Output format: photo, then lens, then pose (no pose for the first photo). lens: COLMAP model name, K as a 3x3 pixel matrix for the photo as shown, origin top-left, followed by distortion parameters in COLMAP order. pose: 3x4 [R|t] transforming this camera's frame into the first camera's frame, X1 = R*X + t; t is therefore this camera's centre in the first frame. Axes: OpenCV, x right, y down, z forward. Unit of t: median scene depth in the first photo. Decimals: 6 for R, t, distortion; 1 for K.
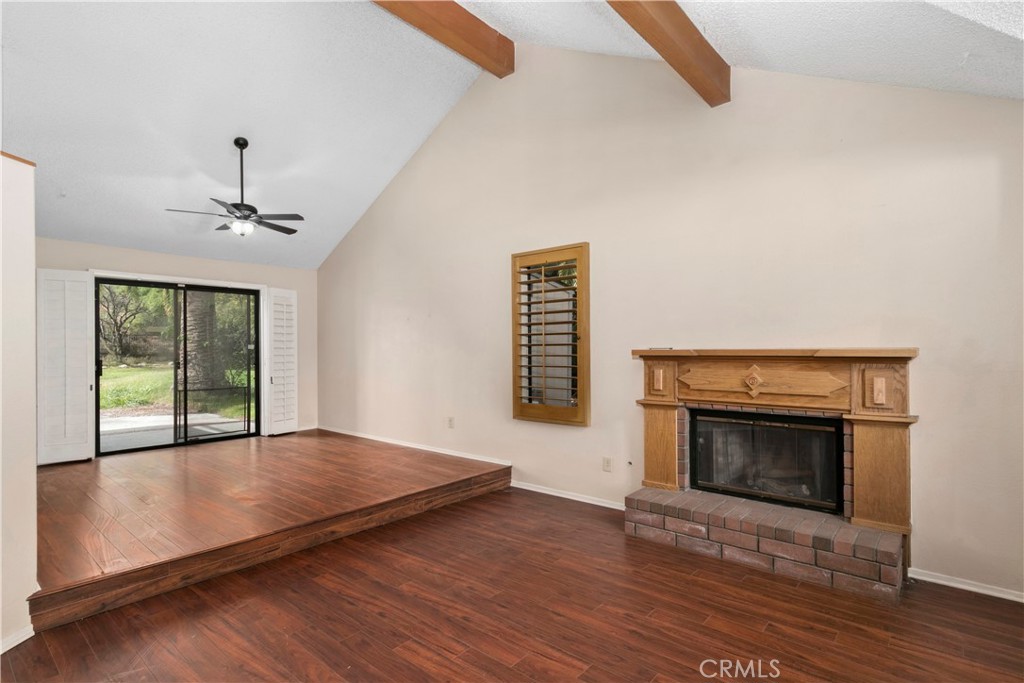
lens RADIAL K [[529.0, 0, 512.0], [0, 529.0, 341.5], [0, 0, 1]] dist [0.001395, 0.000237]
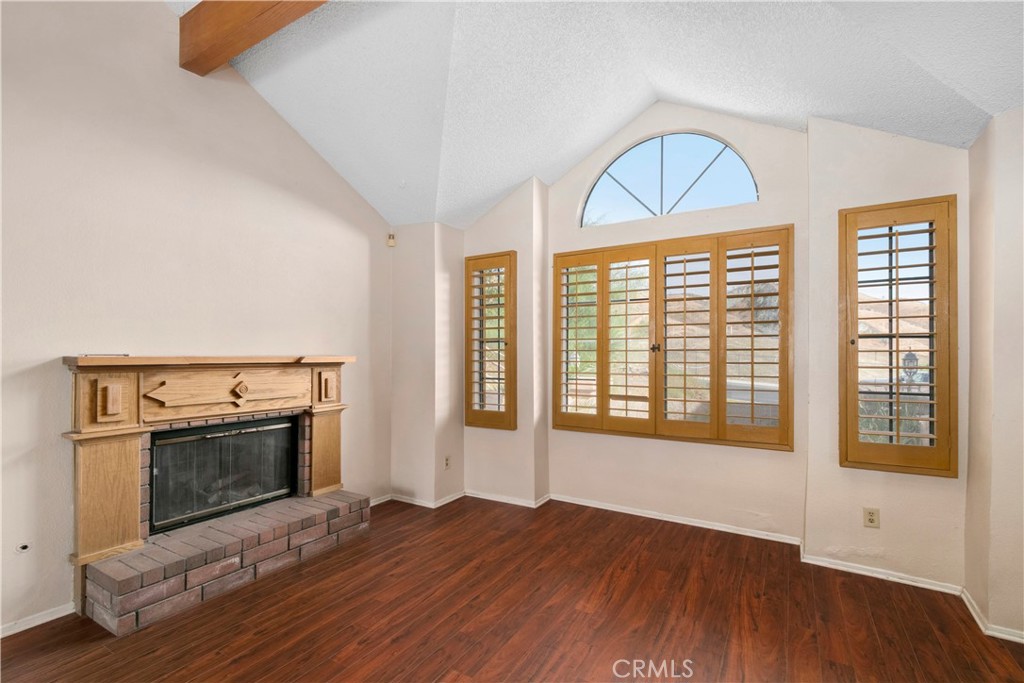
lens RADIAL K [[474.1, 0, 507.8], [0, 474.1, 356.0], [0, 0, 1]] dist [0.014775, -0.000348]
pose [[-0.181071, 0.001668, 0.983469, -0.514524], [-0.016234, 0.999857, -0.004685, 0.011175], [-0.983336, -0.016814, -0.181018, 0.717074]]
